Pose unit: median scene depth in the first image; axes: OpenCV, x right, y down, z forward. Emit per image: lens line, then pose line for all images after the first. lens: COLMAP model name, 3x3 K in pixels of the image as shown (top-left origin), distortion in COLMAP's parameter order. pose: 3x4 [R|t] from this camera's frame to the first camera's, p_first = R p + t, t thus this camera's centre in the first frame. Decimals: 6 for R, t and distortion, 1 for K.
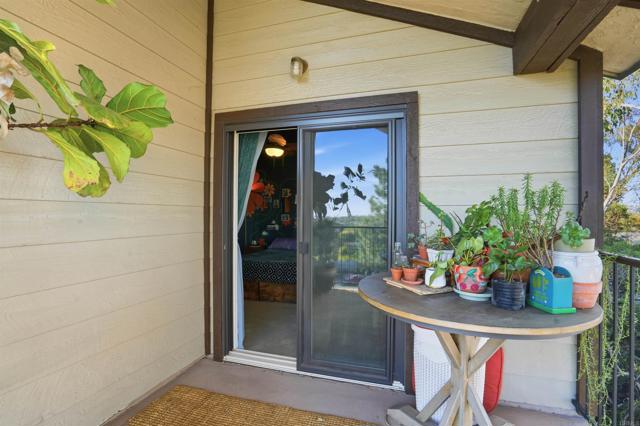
lens RADIAL K [[299.6, 0, 320.2], [0, 299.6, 212.8], [0, 0, 1]] dist [-0.051796, 0.016145]
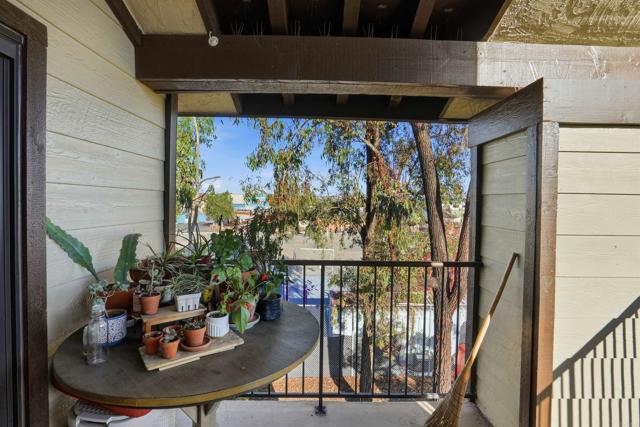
lens RADIAL K [[299.6, 0, 320.5], [0, 299.6, 212.6], [0, 0, 1]] dist [-0.051796, 0.016145]
pose [[-0.295865, -0.027068, 0.954846, -0.369566], [-0.010164, 0.999631, 0.025188, -0.091337], [-0.955176, -0.002253, -0.296031, 0.726419]]
